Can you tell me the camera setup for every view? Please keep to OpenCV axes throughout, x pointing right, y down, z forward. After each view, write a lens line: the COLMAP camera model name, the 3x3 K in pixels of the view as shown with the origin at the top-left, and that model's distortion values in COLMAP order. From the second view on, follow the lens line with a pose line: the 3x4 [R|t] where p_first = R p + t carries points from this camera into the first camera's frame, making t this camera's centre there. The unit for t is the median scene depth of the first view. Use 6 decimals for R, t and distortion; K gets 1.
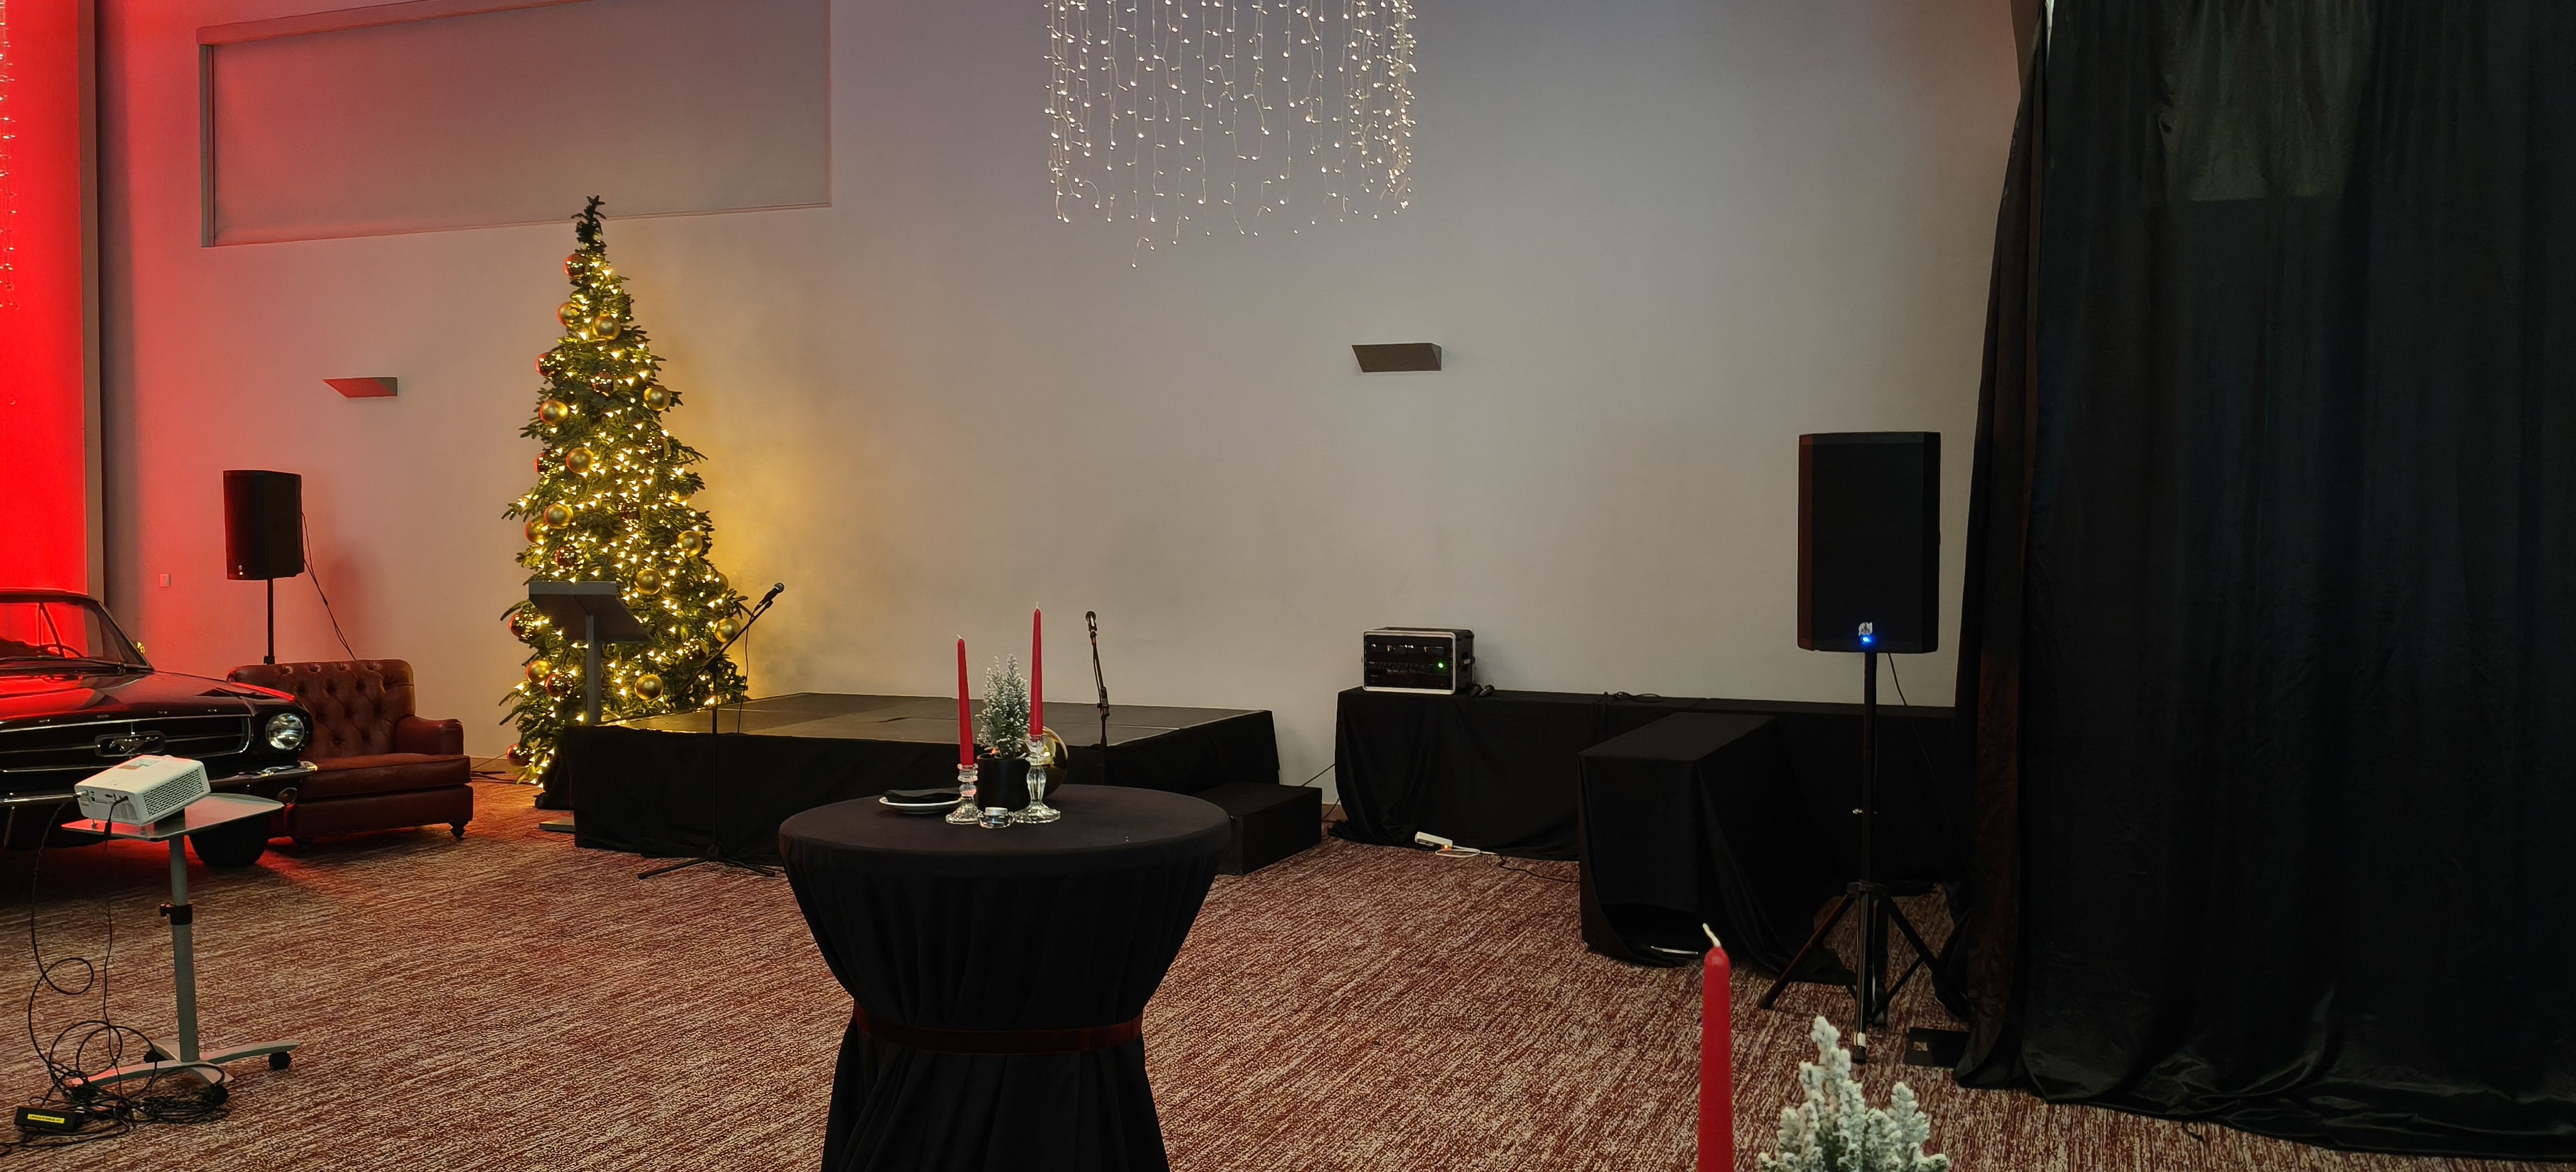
lens RADIAL K [[1947.2, 0, 1309.8], [0, 1947.2, 592.6], [0, 0, 1]] dist [0.088452, -0.139284]
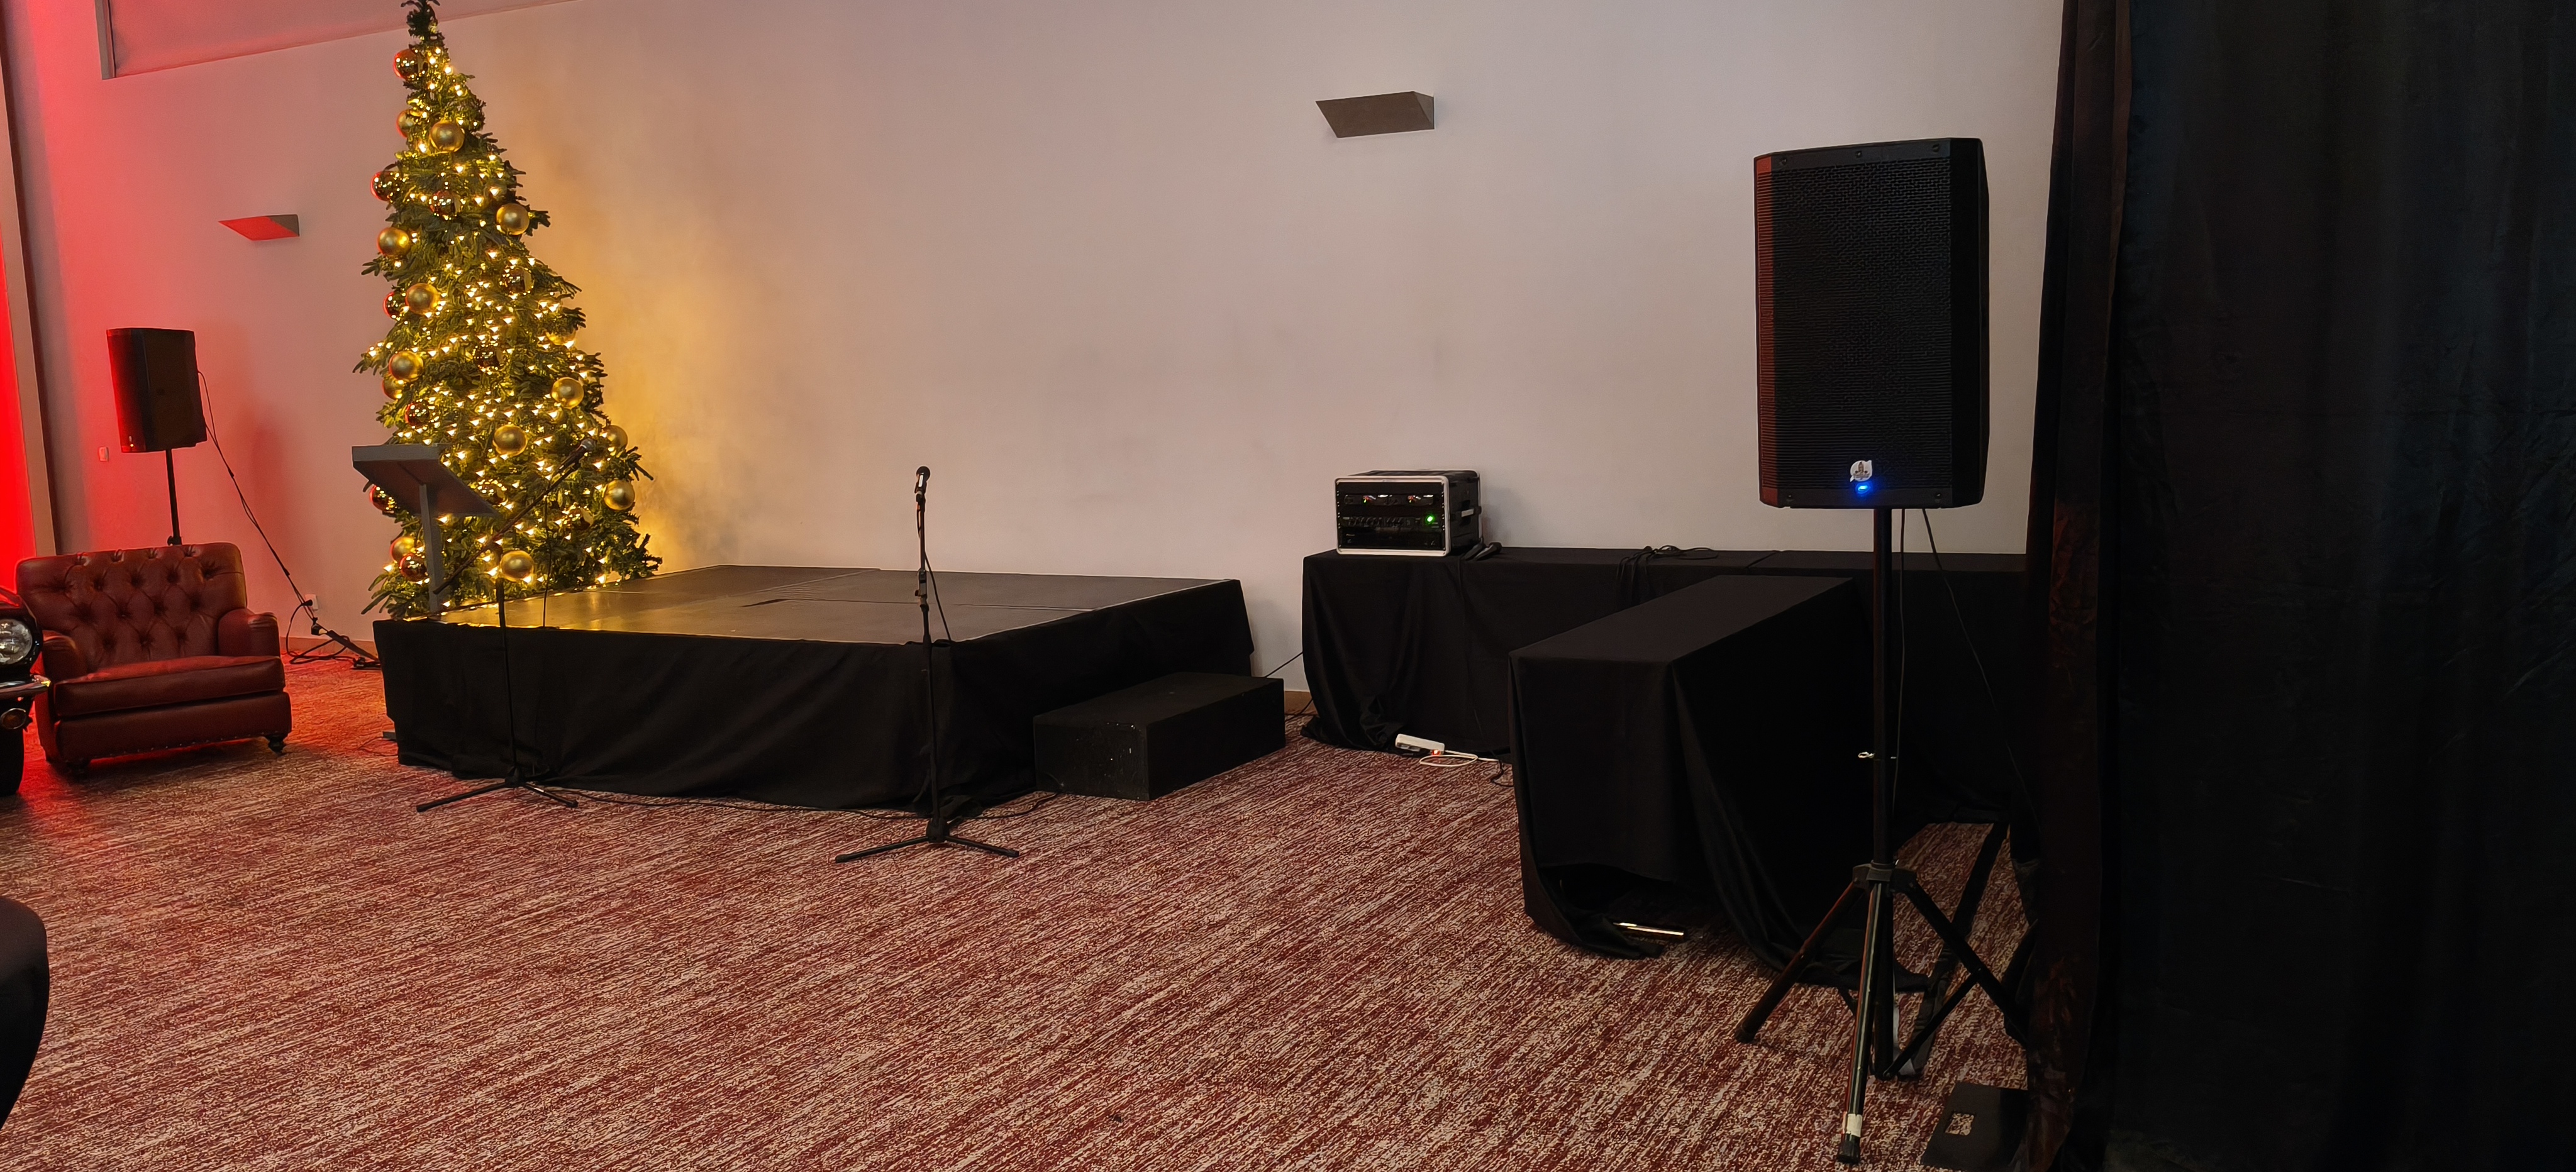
lens RADIAL K [[1947.2, 0, 1296.7], [0, 1947.2, 586.8], [0, 0, 1]] dist [0.088452, -0.139284]
pose [[0.989938, -0.024311, -0.139401, 0.111125], [0.036272, 0.995812, 0.083917, -0.001835], [0.136777, -0.088129, 0.986674, 0.208957]]
